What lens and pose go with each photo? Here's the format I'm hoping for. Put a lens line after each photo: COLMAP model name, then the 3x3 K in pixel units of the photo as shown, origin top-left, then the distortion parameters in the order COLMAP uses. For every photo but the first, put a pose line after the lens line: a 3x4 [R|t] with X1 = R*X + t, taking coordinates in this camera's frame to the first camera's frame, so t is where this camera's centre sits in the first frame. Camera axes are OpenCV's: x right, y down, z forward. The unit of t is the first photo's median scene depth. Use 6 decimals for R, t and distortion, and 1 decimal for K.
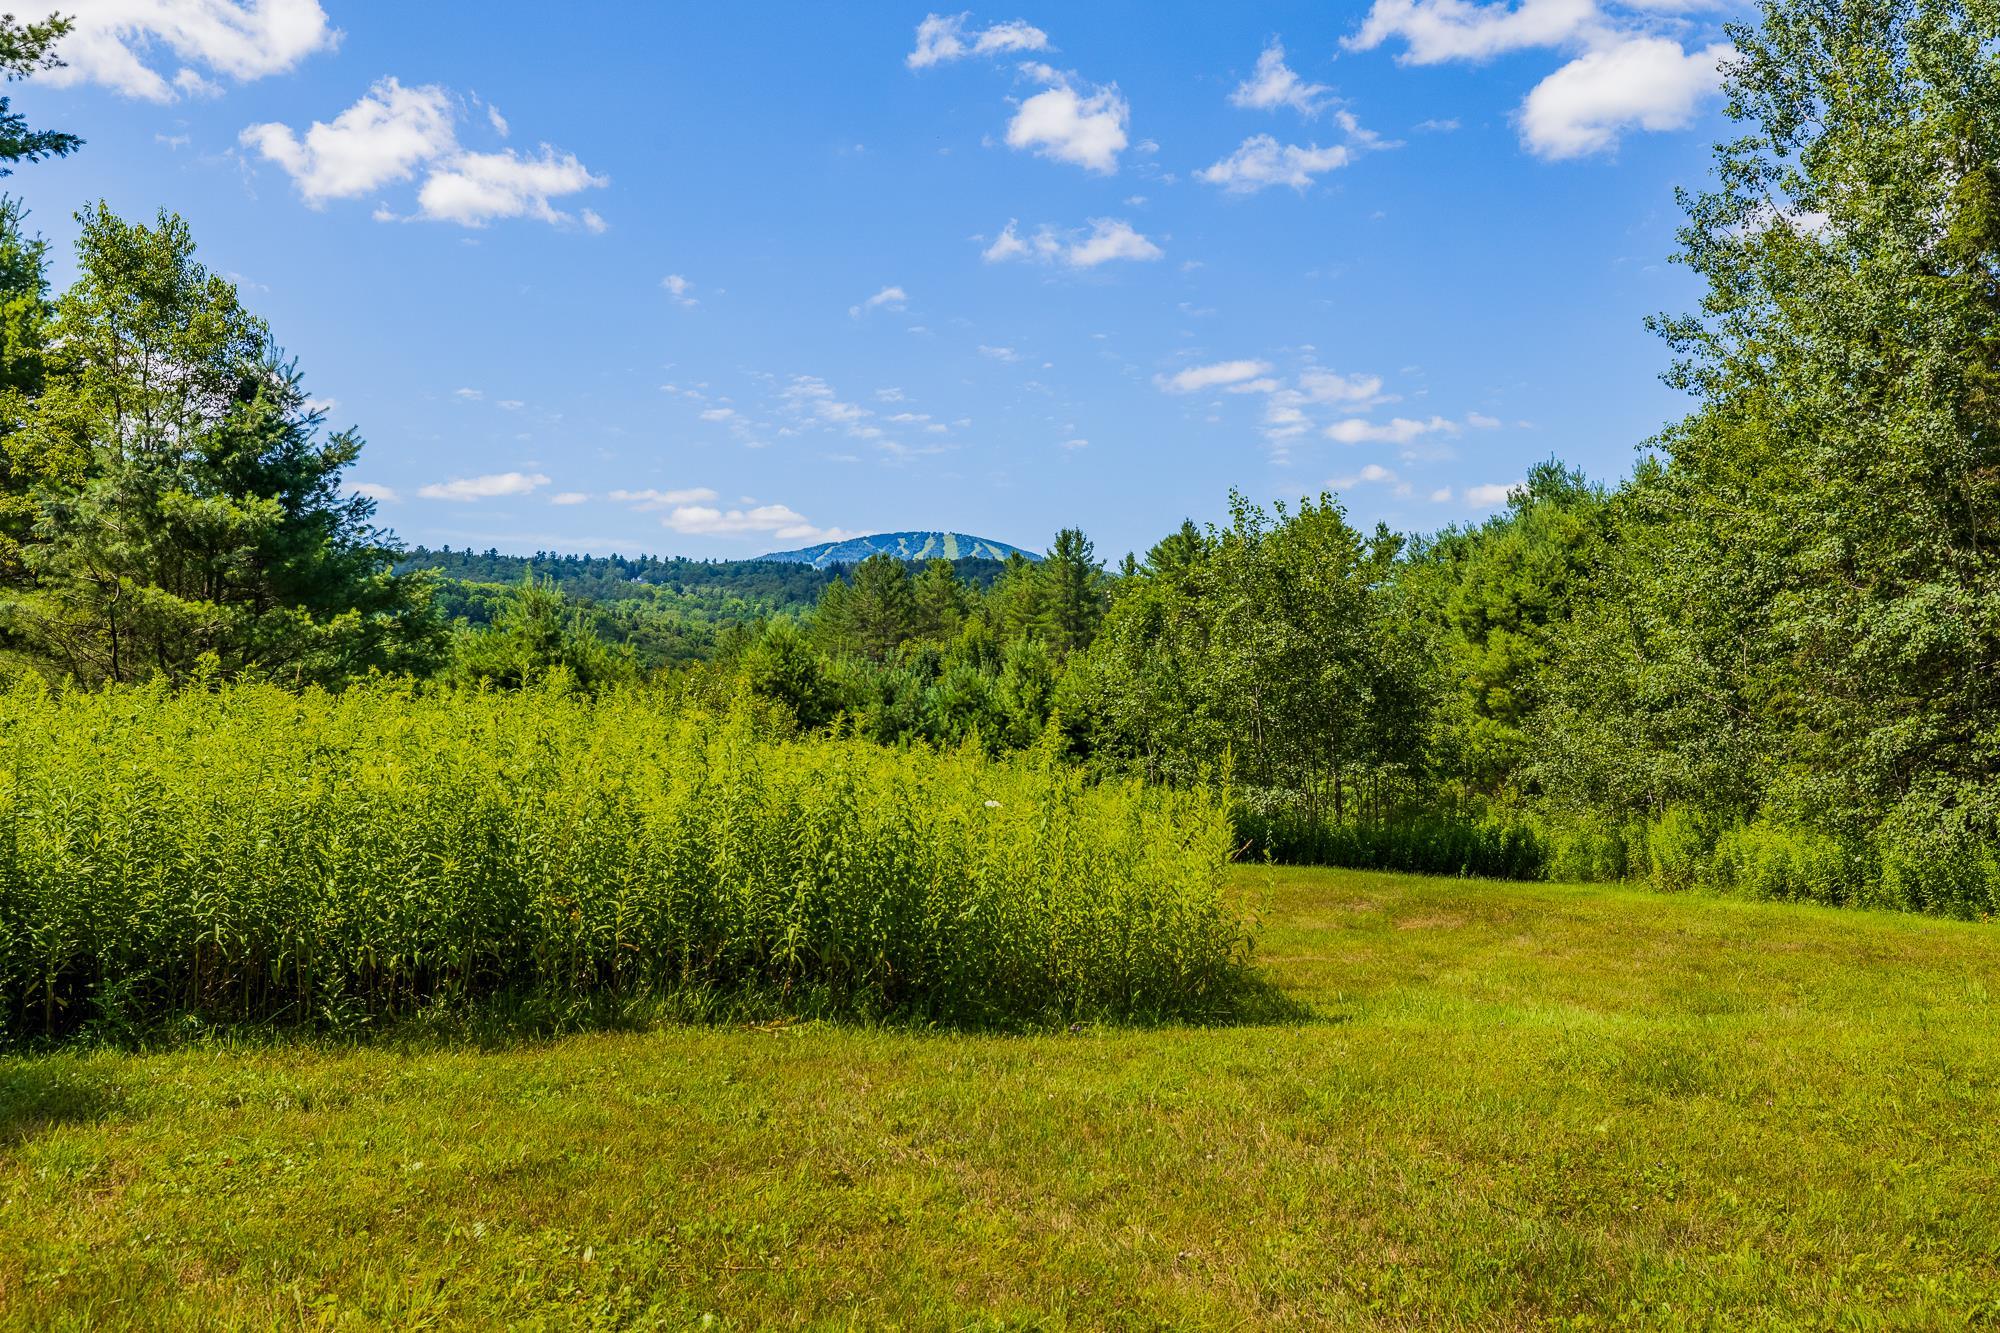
lens RADIAL K [[1931.5, 0, 1027.8], [0, 1931.5, 661.4], [0, 0, 1]] dist [-0.007737, 0.000000]
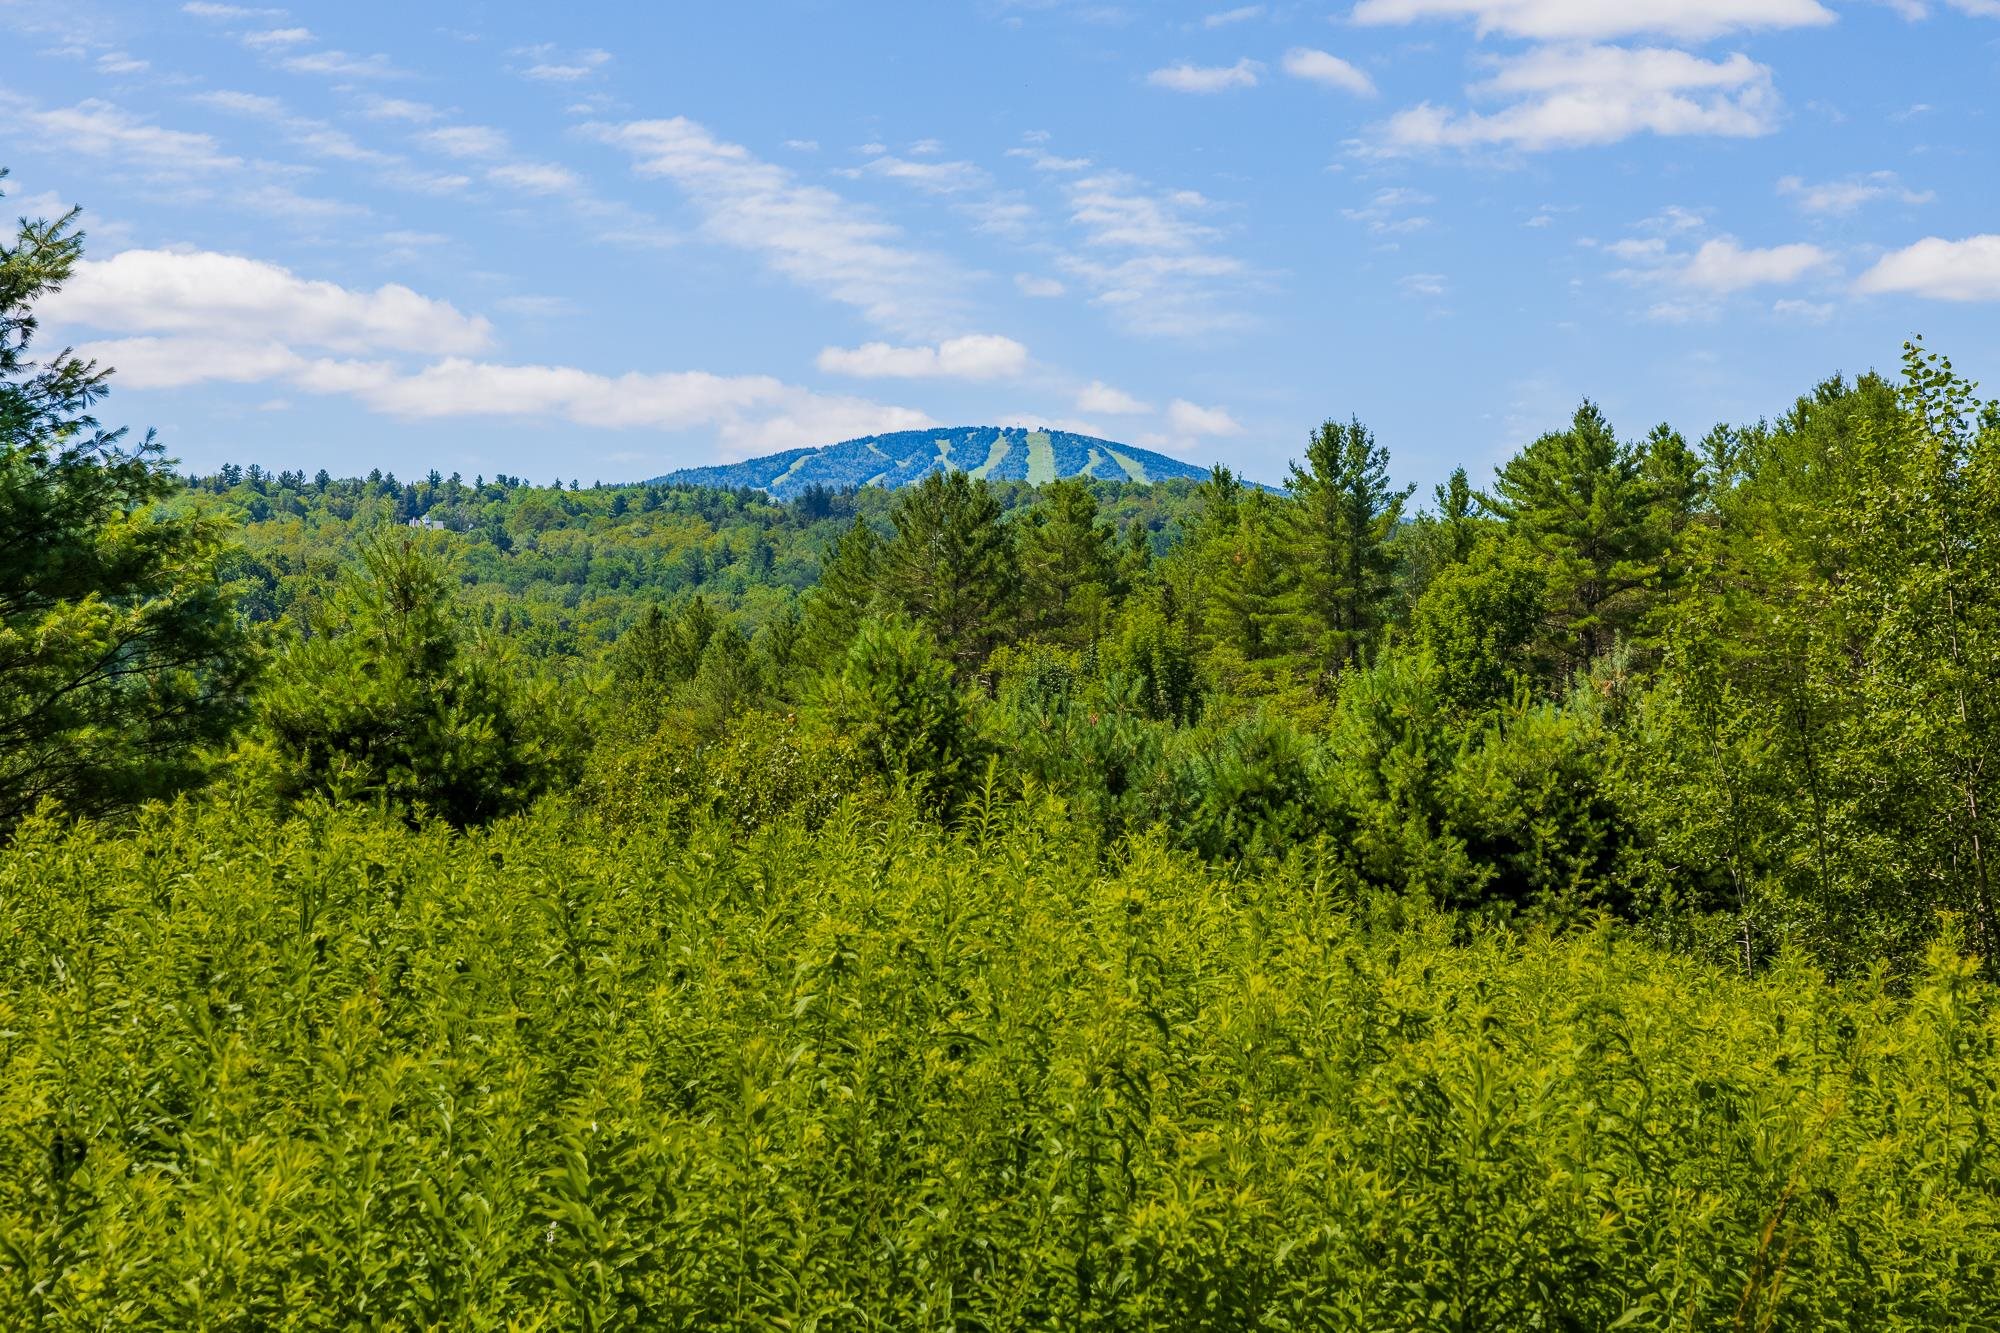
lens RADIAL K [[3871.0, 0, 994.0], [0, 3871.0, 663.9], [0, 0, 1]] dist [0.045664, 0.000000]
pose [[0.998778, 0.002846, -0.049335, -0.057373], [-0.003125, 0.999980, -0.005570, -0.004268], [0.049319, 0.005718, 0.998767, 0.045099]]
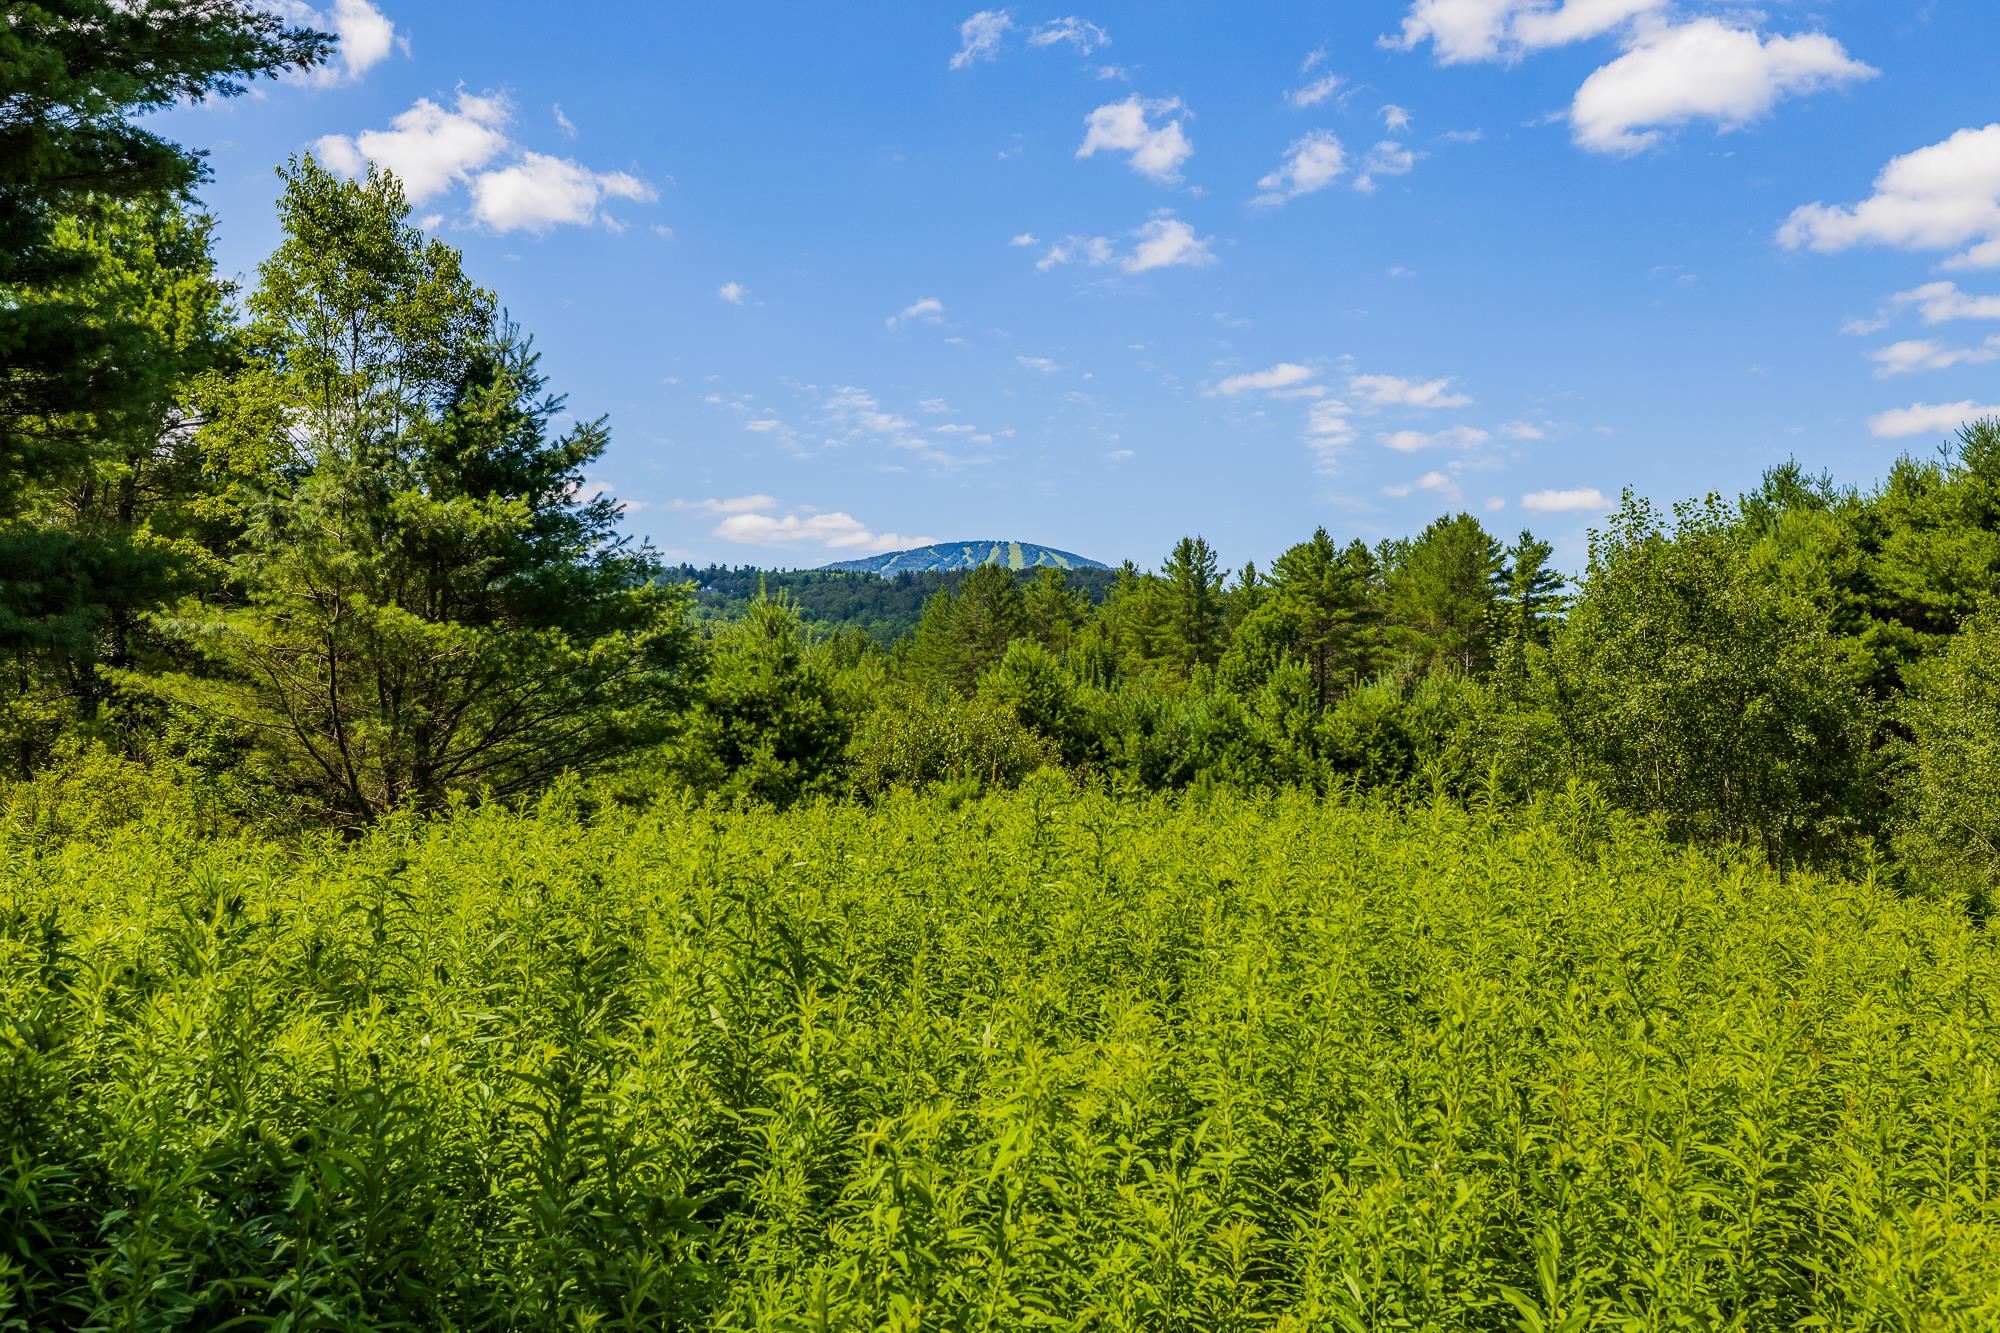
lens RADIAL K [[1931.5, 0, 1004.3], [0, 1931.5, 682.6], [0, 0, 1]] dist [-0.007737, 0.000000]
pose [[0.999227, 0.002245, -0.039241, -0.107402], [-0.001998, 0.999978, 0.006327, -0.007525], [0.039254, -0.006244, 0.999210, 0.120126]]
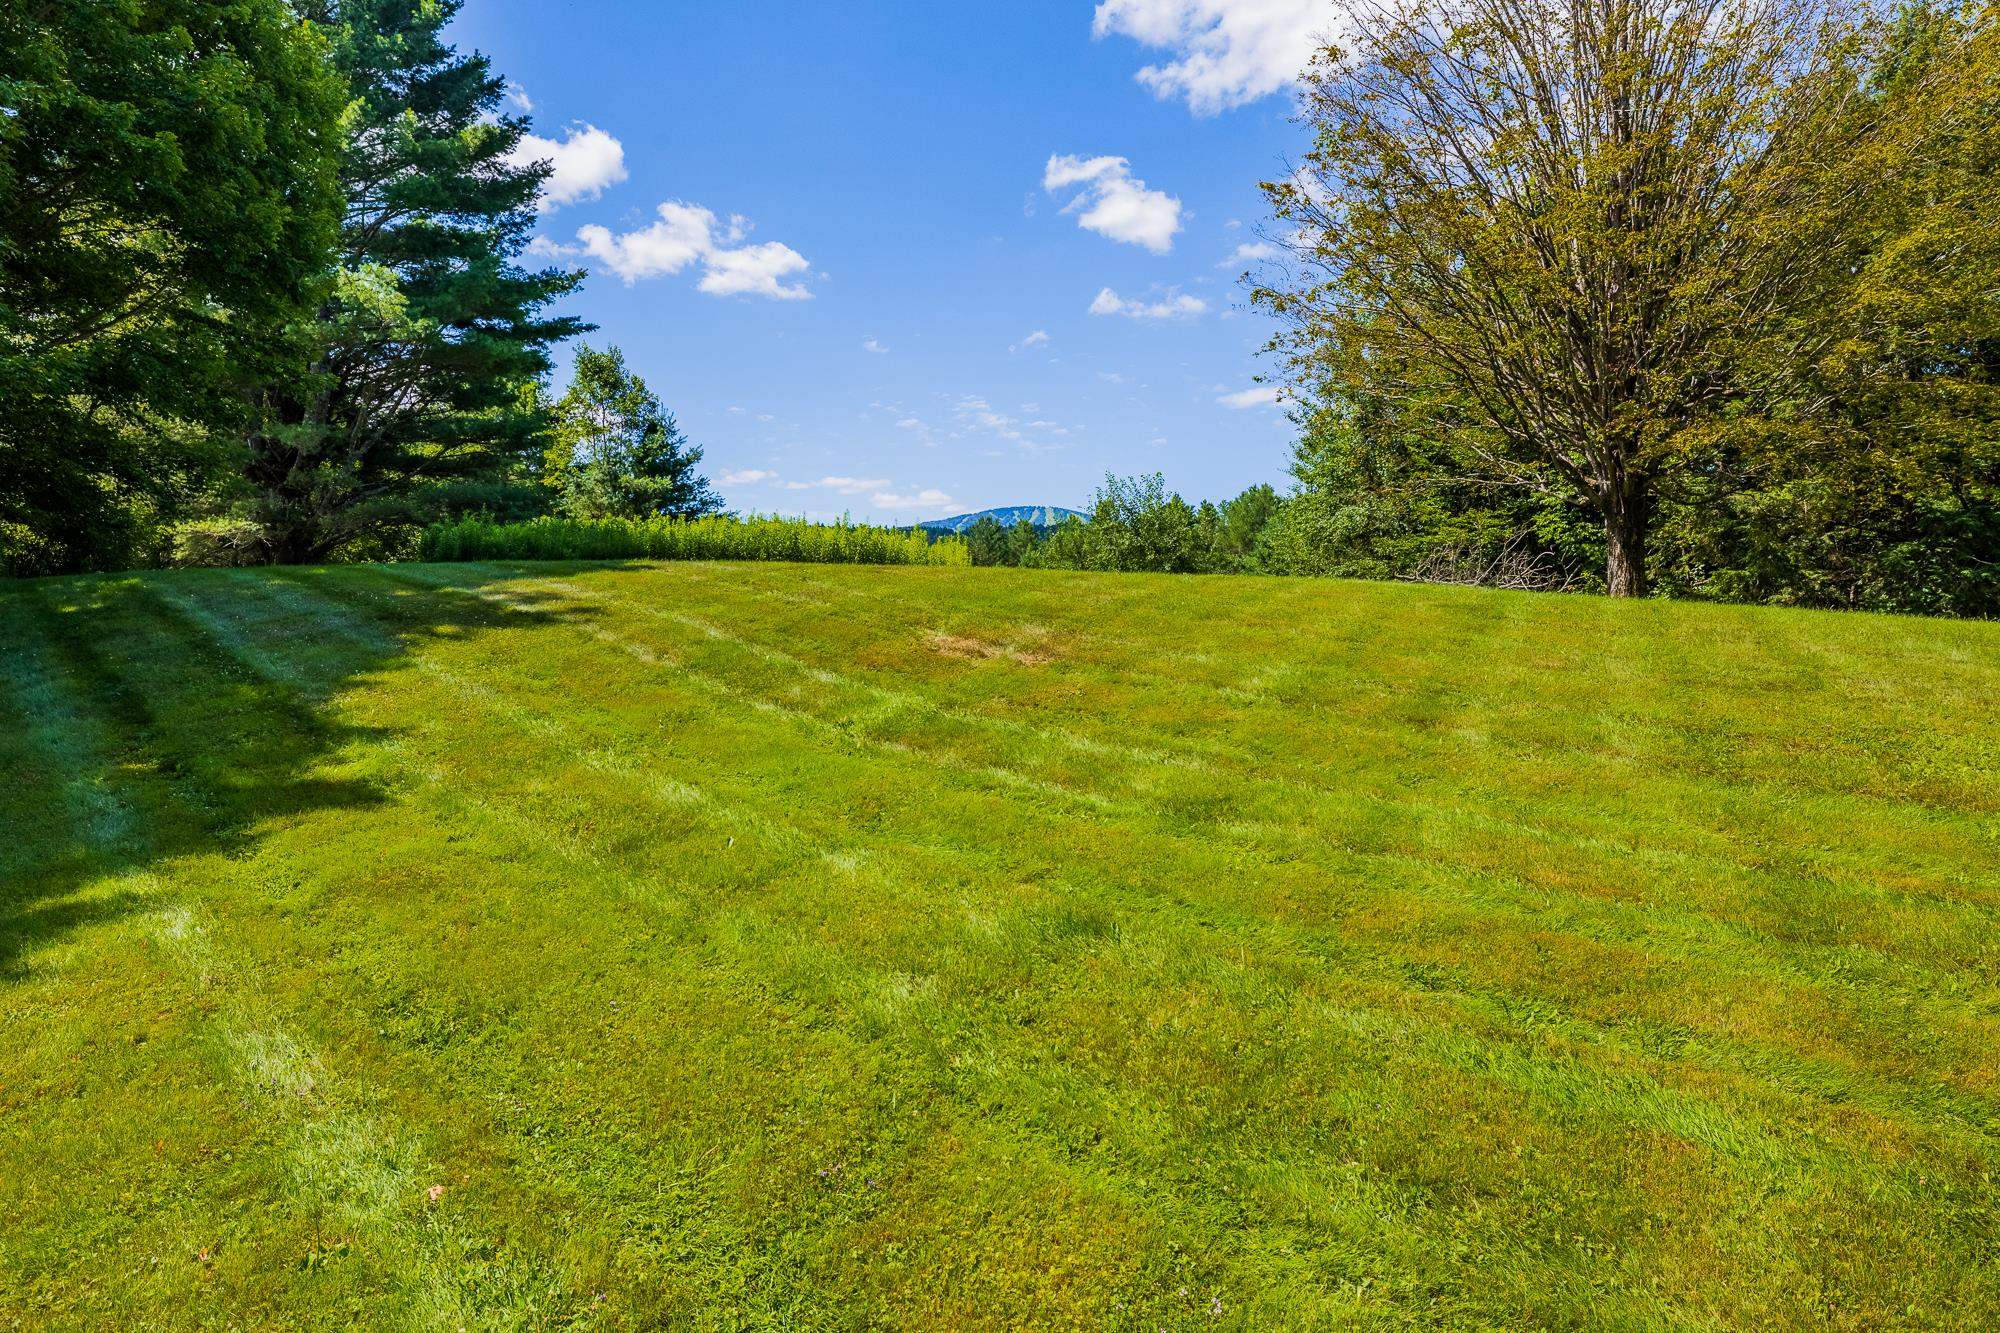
lens RADIAL K [[1360.0, 0, 1004.8], [0, 1360.0, 731.2], [0, 0, 1]] dist [-0.005373, -0.002281]
pose [[0.996527, 0.007059, -0.082971, 0.099479], [0.000886, 0.995446, 0.095328, 0.043429], [0.083266, -0.095070, 0.991982, -0.418493]]
